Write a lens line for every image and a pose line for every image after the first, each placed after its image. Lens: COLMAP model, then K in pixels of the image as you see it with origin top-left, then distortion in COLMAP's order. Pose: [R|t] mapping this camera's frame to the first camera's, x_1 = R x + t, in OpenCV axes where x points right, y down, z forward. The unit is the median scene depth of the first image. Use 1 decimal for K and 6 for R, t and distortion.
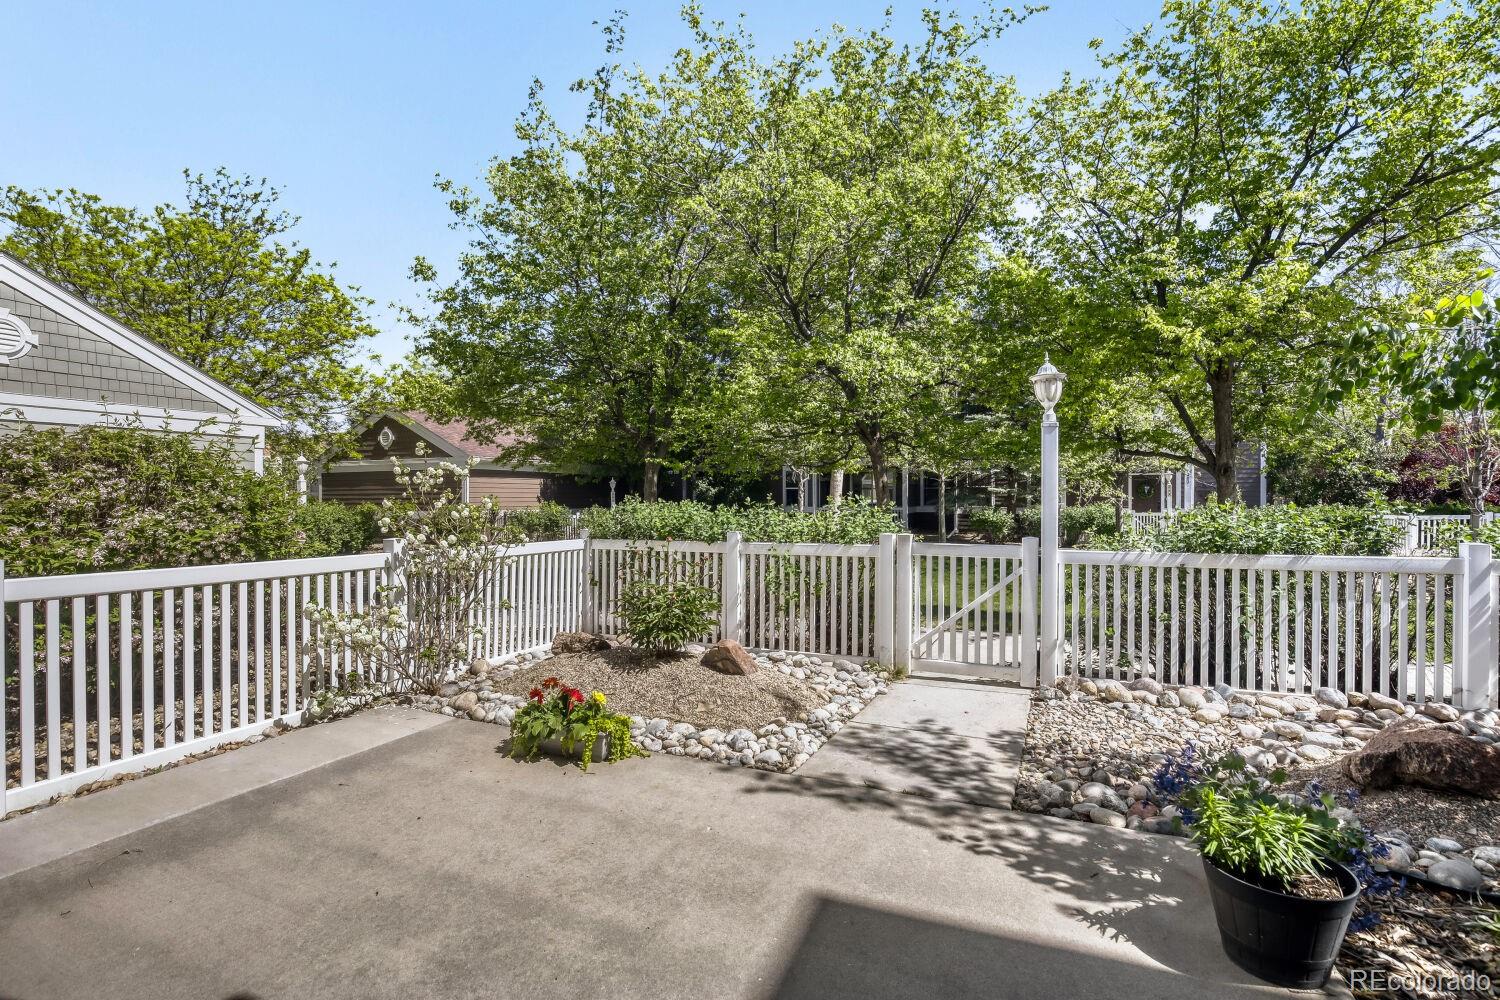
lens RADIAL K [[696.3, 0, 785.1], [0, 696.3, 499.1], [0, 0, 1]] dist [-0.014263, 0.006303]
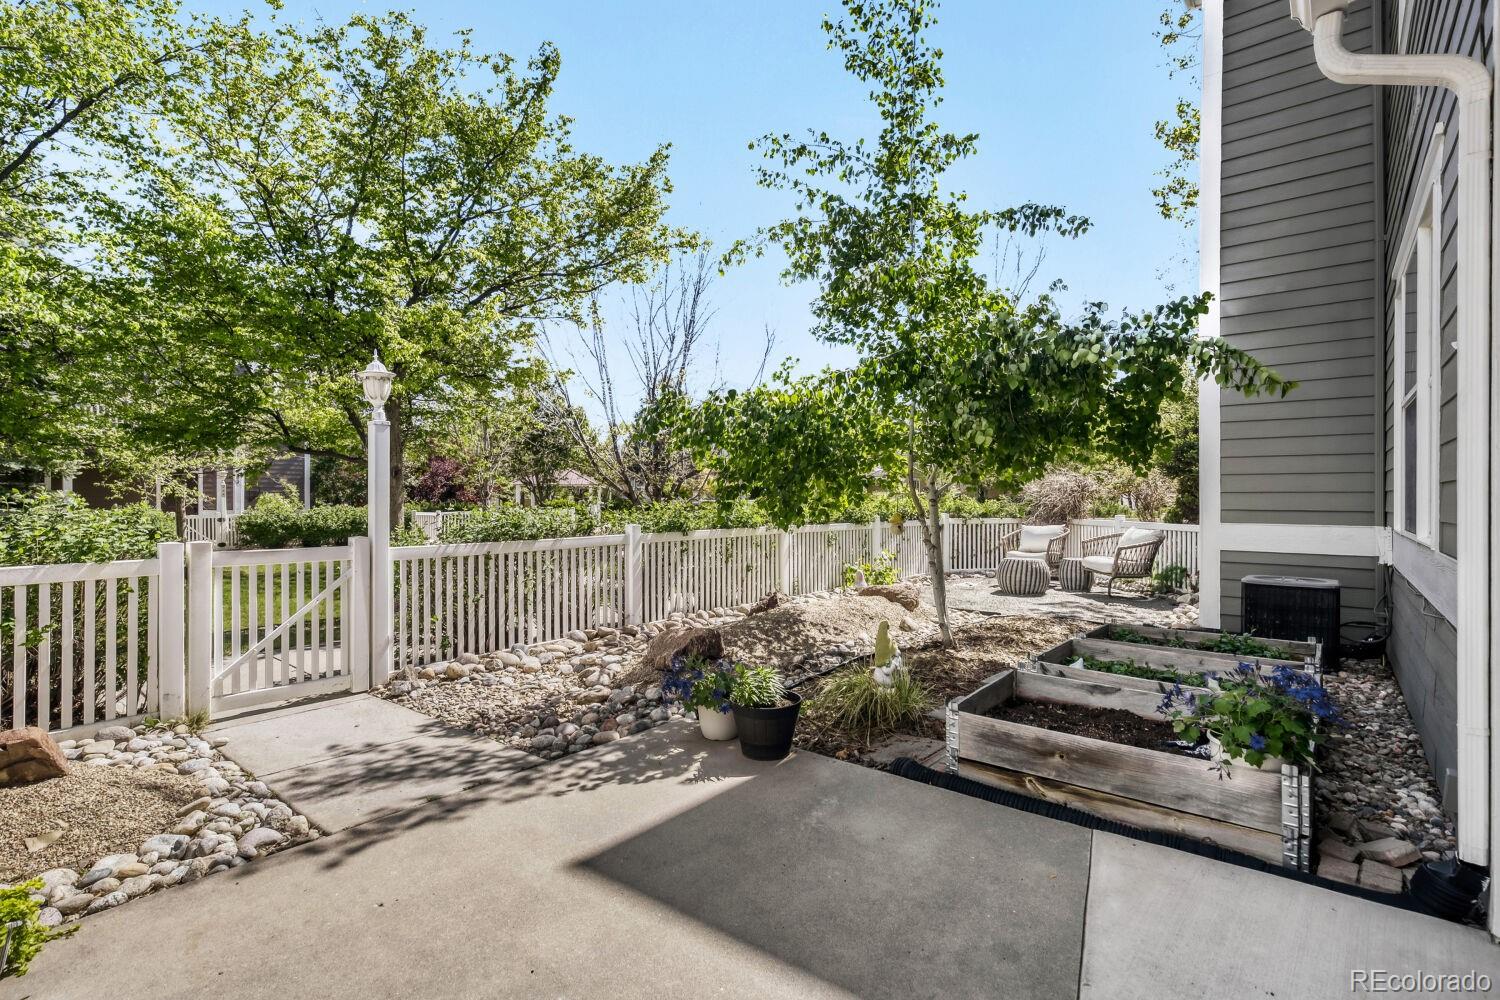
lens RADIAL K [[696.3, 0, 745.5], [0, 696.3, 500.8], [0, 0, 1]] dist [-0.014263, 0.006303]
pose [[0.306430, -0.002624, 0.951889, -0.563187], [0.000702, 0.999997, 0.002530, 0.002988], [-0.951893, -0.000107, 0.306431, 0.266368]]
